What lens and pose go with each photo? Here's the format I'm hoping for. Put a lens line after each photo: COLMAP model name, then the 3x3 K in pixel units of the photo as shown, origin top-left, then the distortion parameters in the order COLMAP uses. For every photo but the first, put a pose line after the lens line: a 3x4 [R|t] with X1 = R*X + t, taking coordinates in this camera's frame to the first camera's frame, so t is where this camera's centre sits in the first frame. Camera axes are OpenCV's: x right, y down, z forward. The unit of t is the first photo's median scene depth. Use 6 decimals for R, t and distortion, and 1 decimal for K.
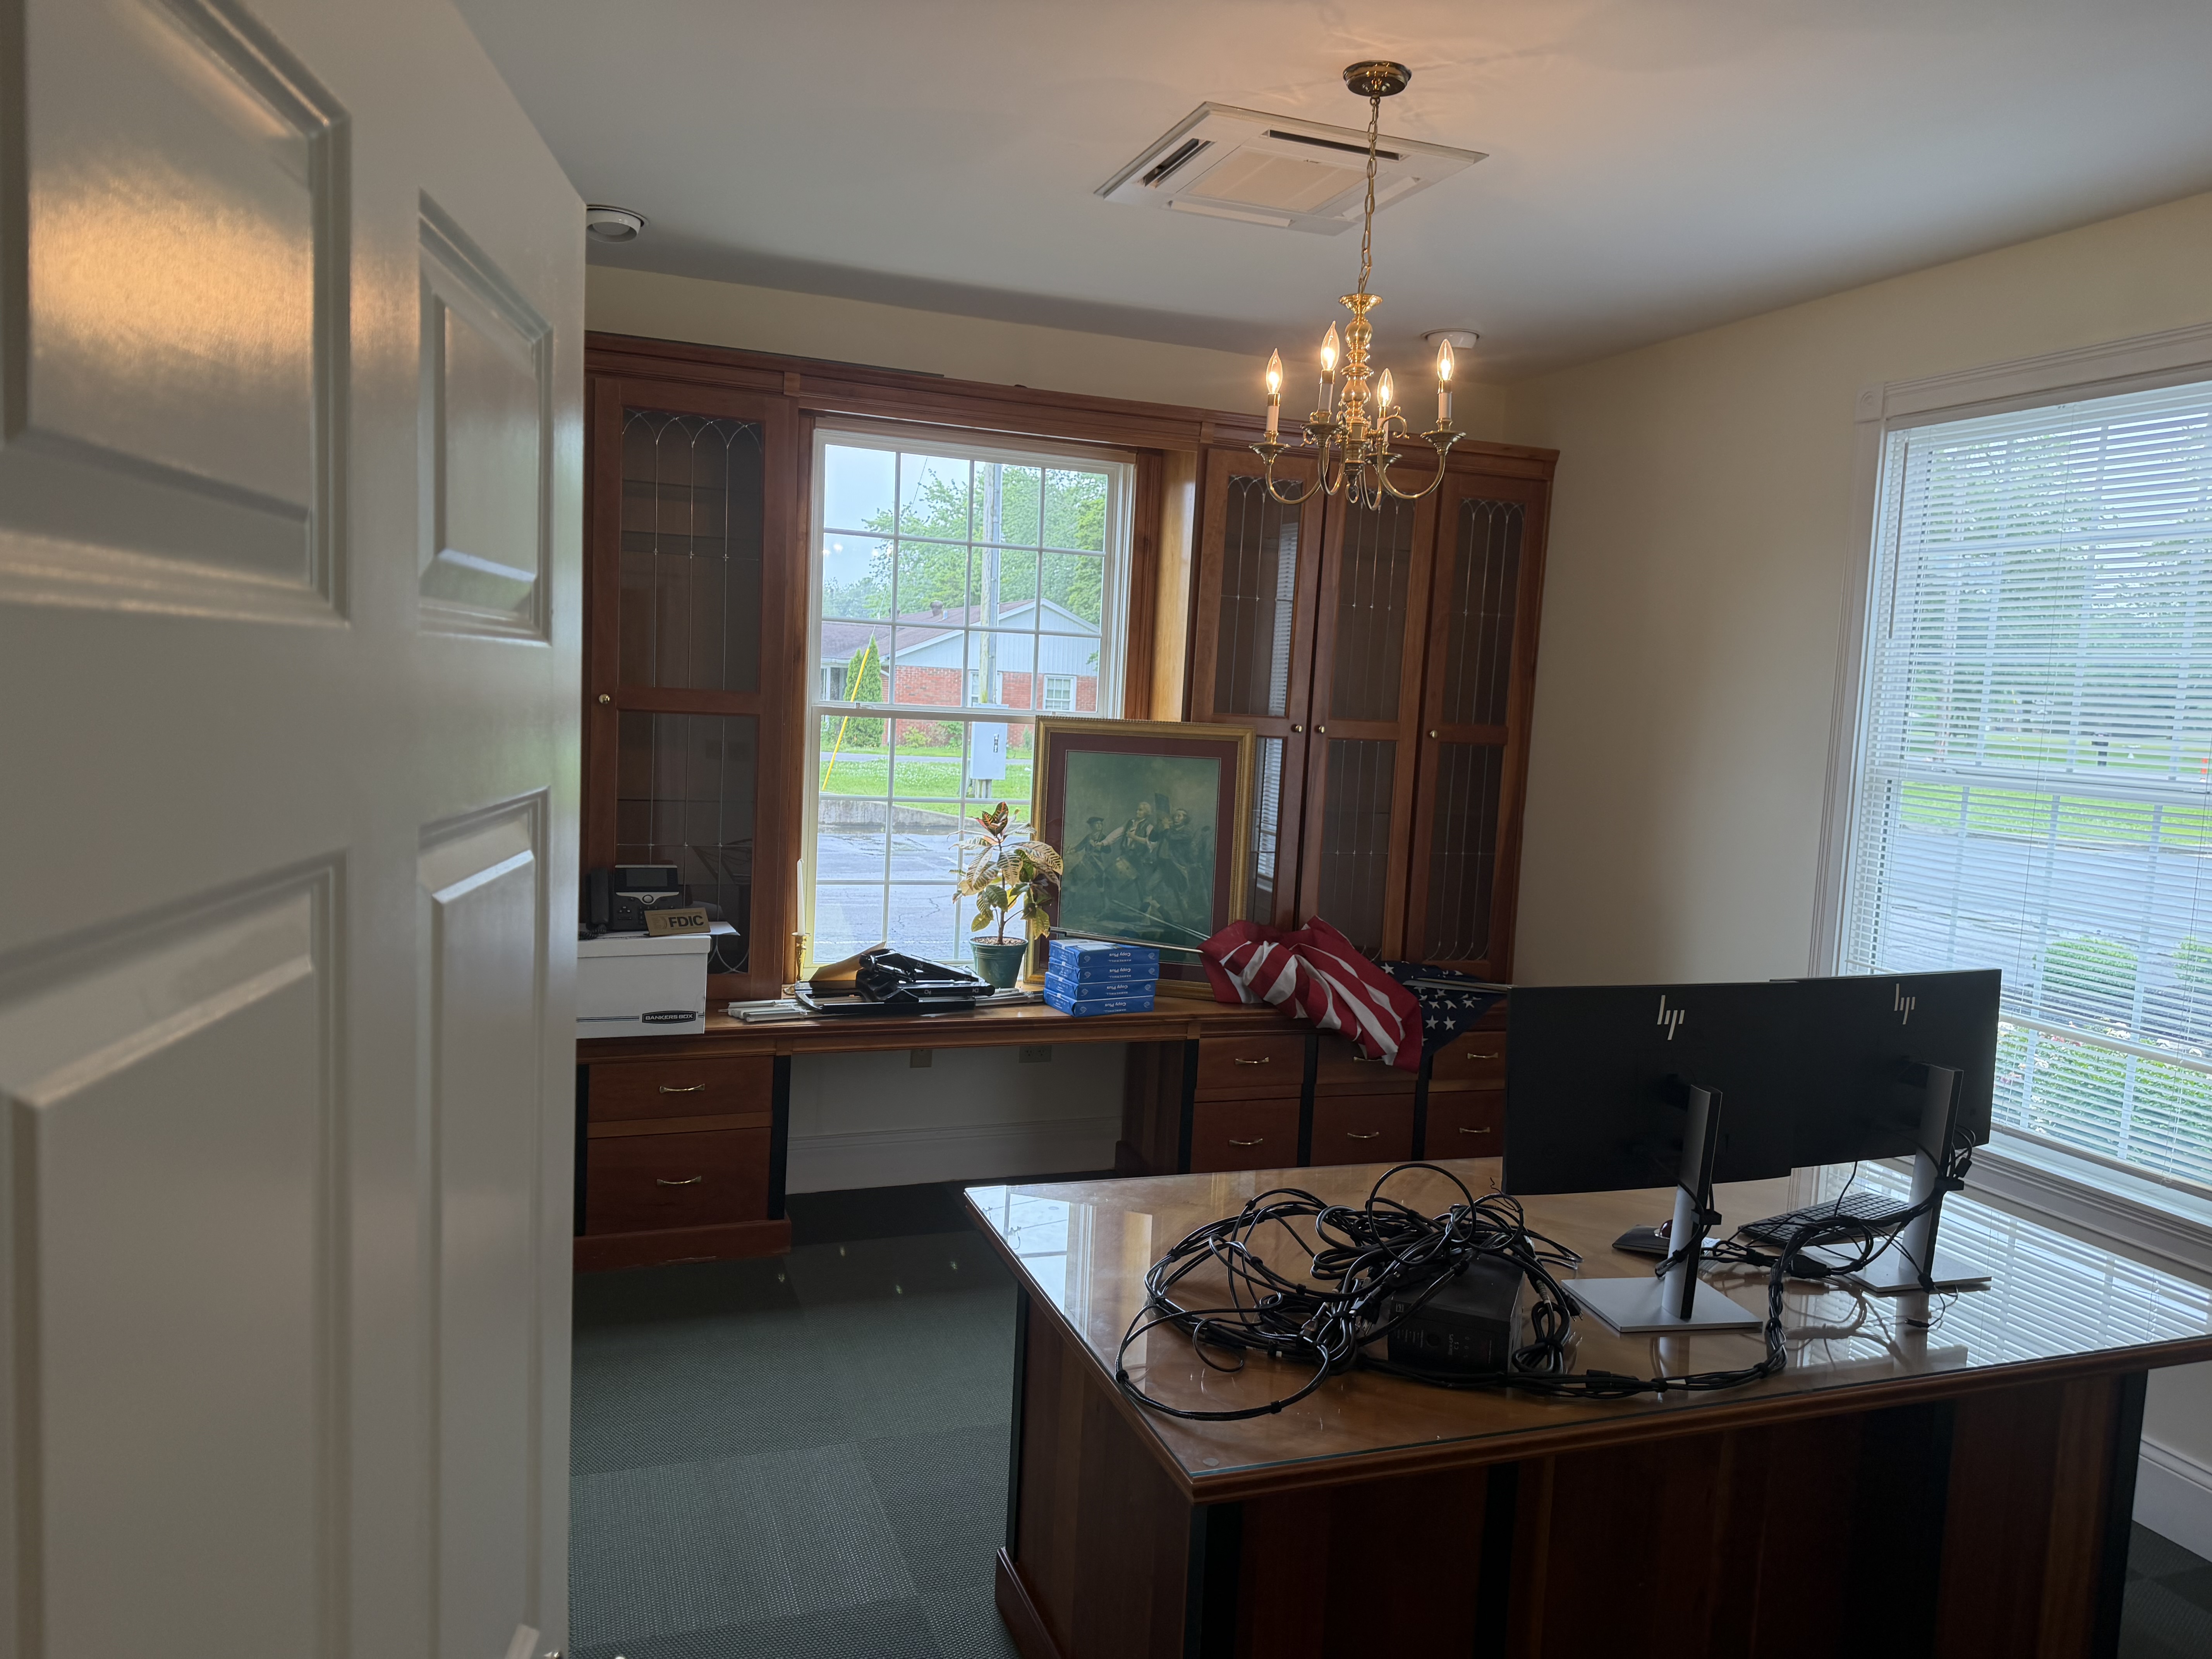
lens RADIAL K [[1549.9, 0, 1113.9], [0, 1549.9, 839.1], [0, 0, 1]] dist [0.088403, -0.103157]
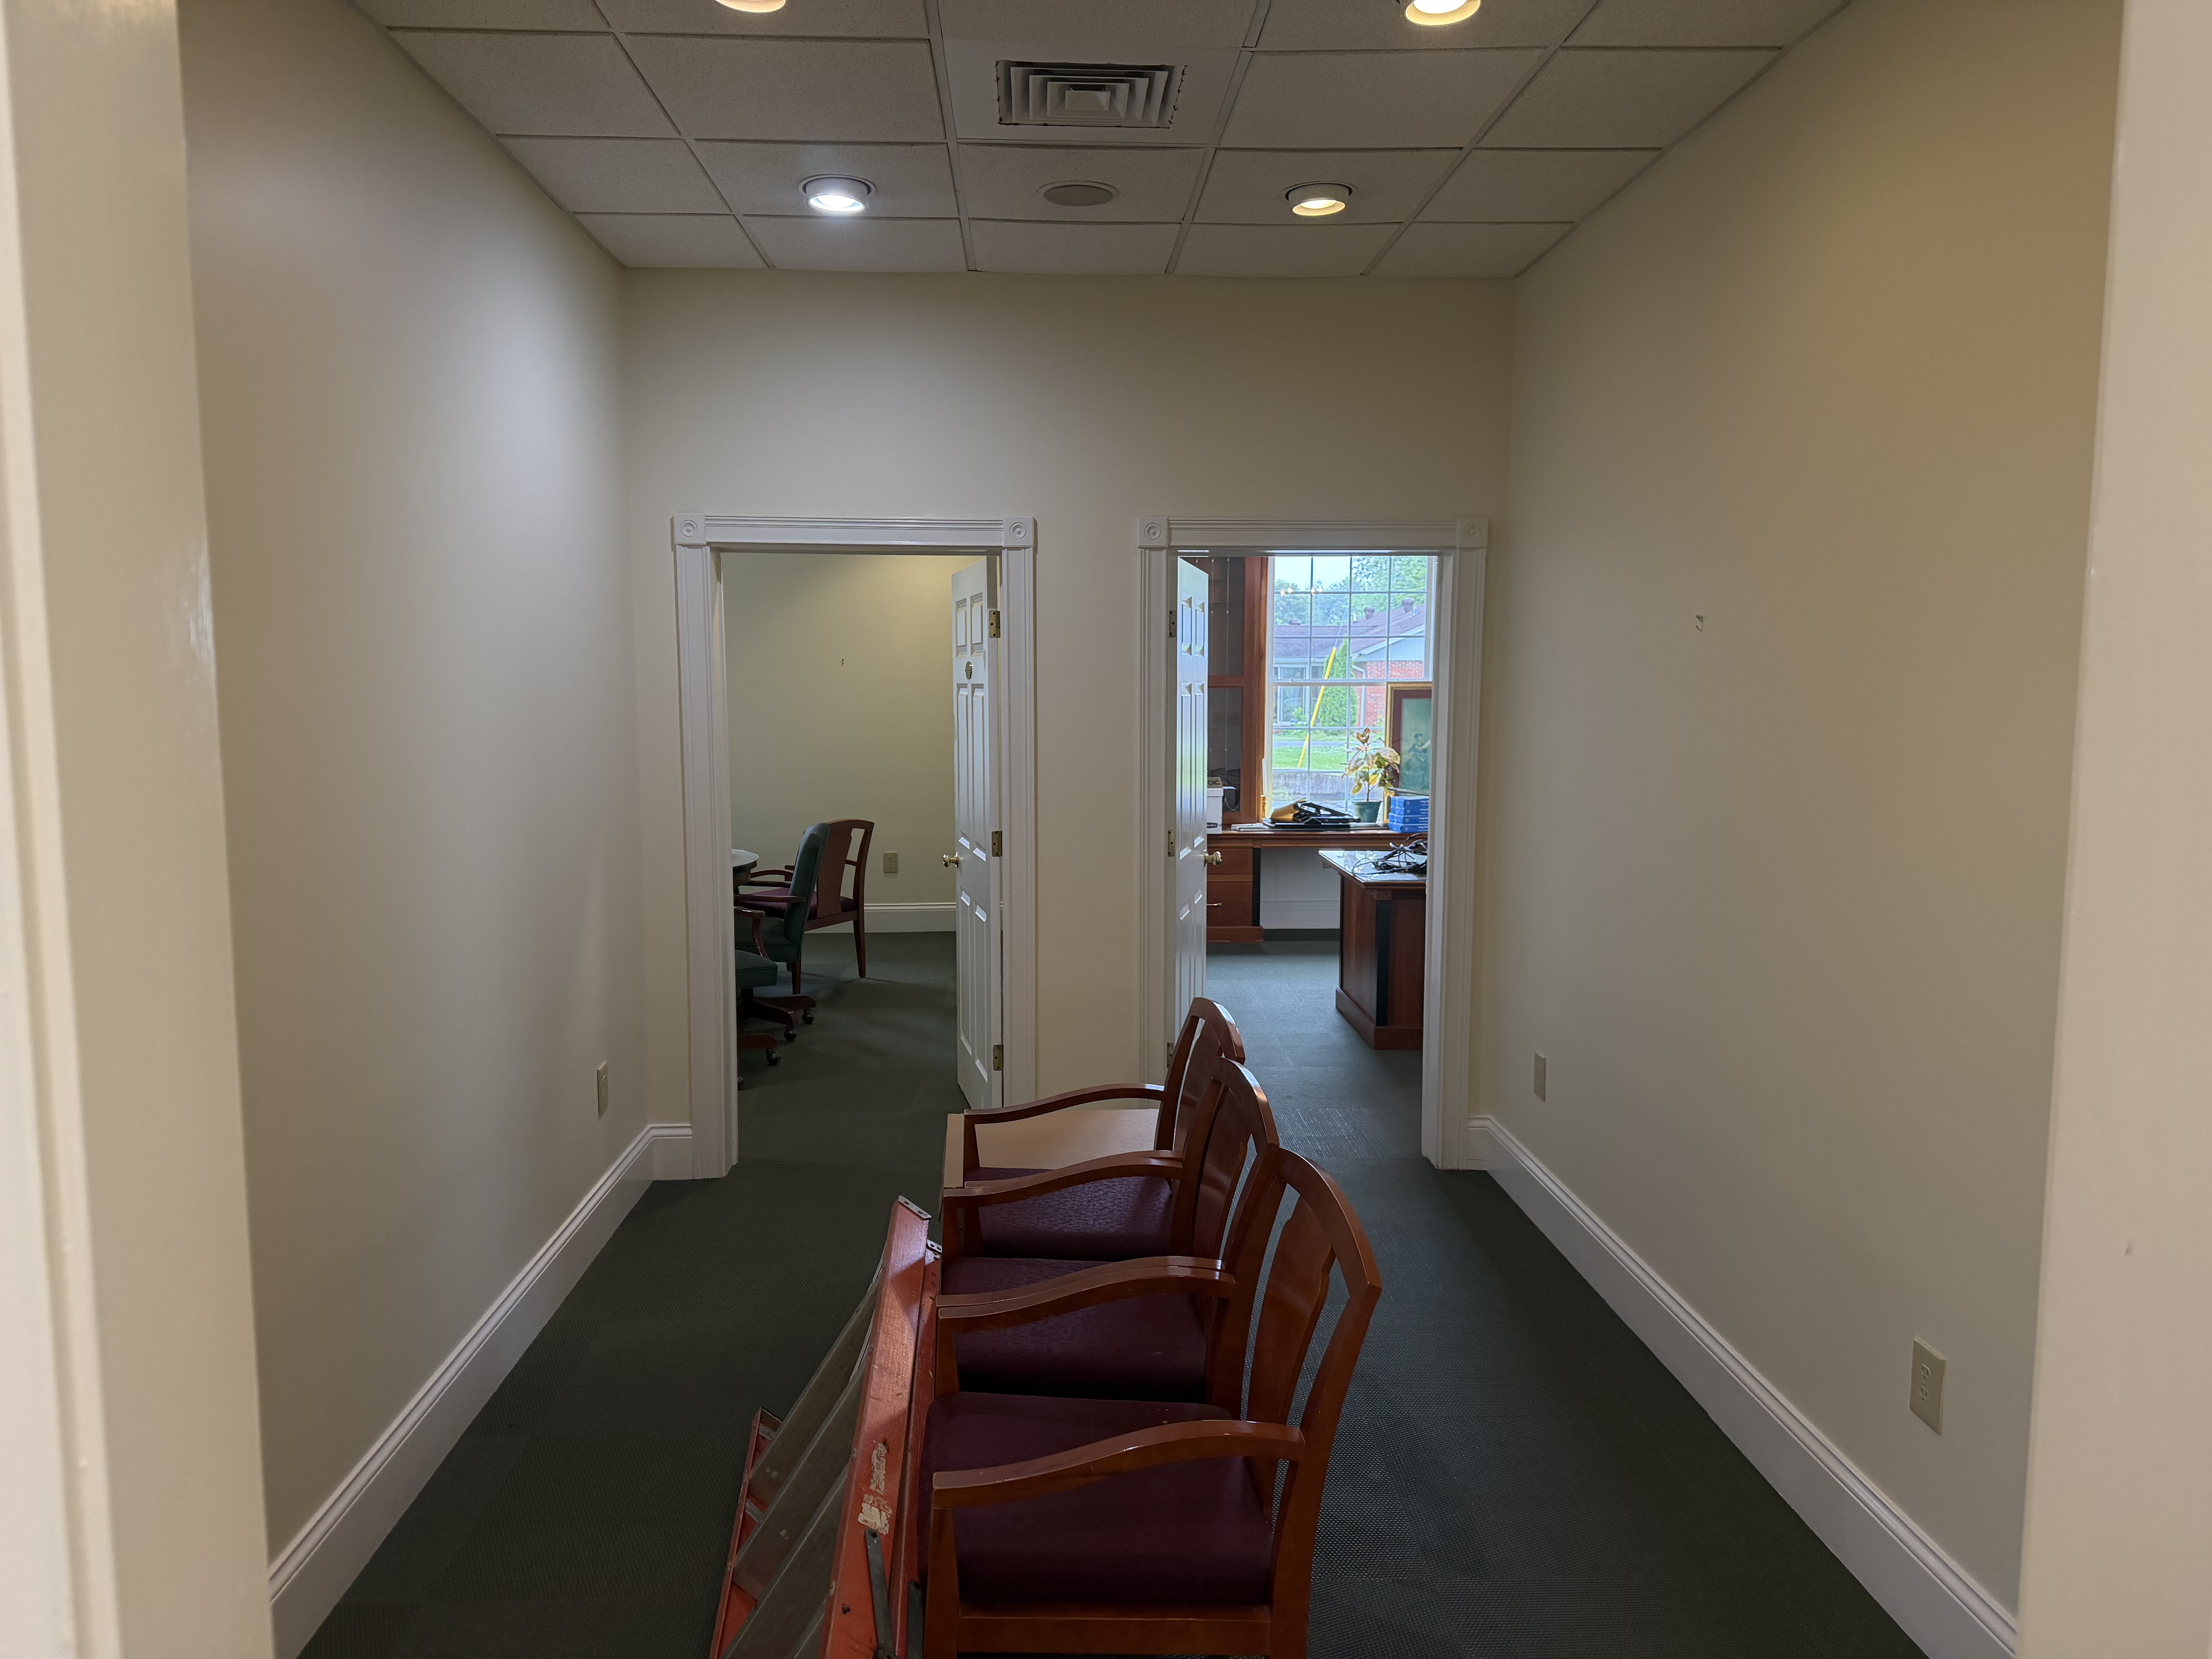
lens RADIAL K [[1549.9, 0, 1113.9], [0, 1549.9, 839.1], [0, 0, 1]] dist [0.088403, -0.103157]
pose [[0.951783, -0.019299, -0.306164, 0.219359], [0.019888, 0.999802, -0.001199, 0.112434], [0.306126, -0.004948, 0.951978, -0.942355]]
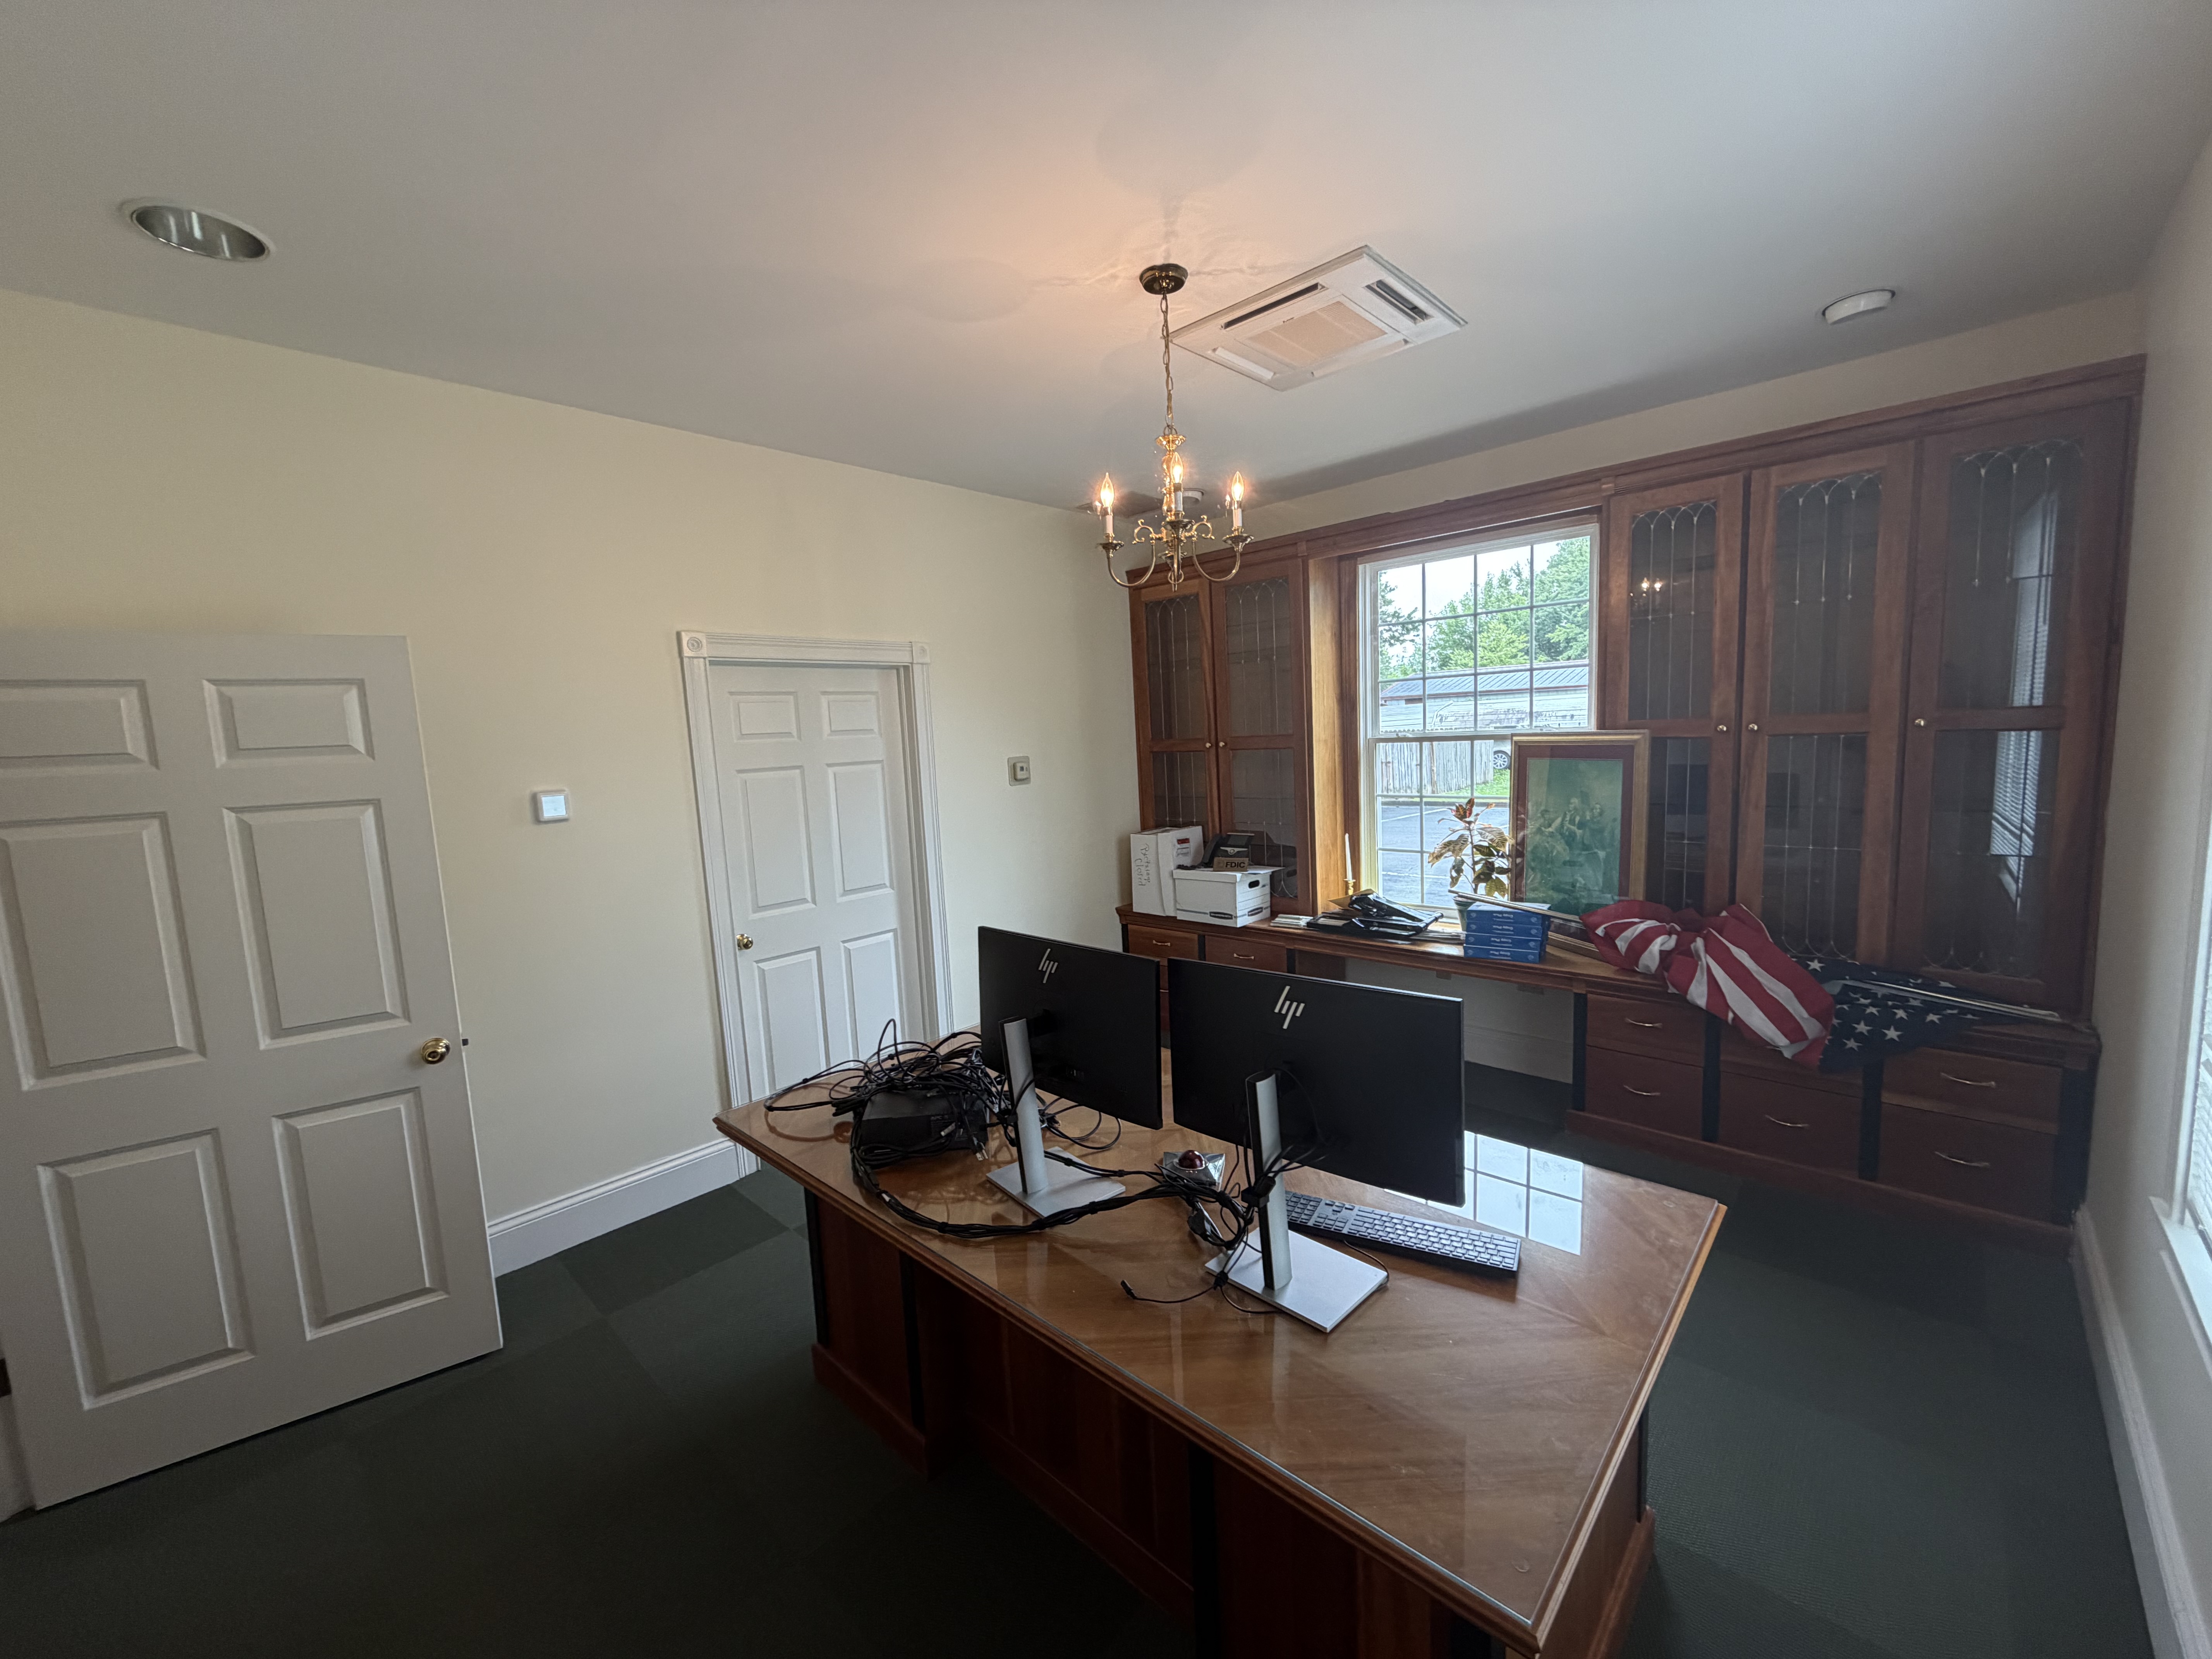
lens RADIAL K [[880.7, 0, 1106.0], [0, 880.7, 829.5], [0, 0, 1]] dist [-0.001620, -0.000623]
pose [[0.442590, 0.032885, -0.896121, 0.496166], [-0.009638, 0.999444, 0.031916, -0.017449], [0.896672, -0.005489, 0.442661, 0.357795]]
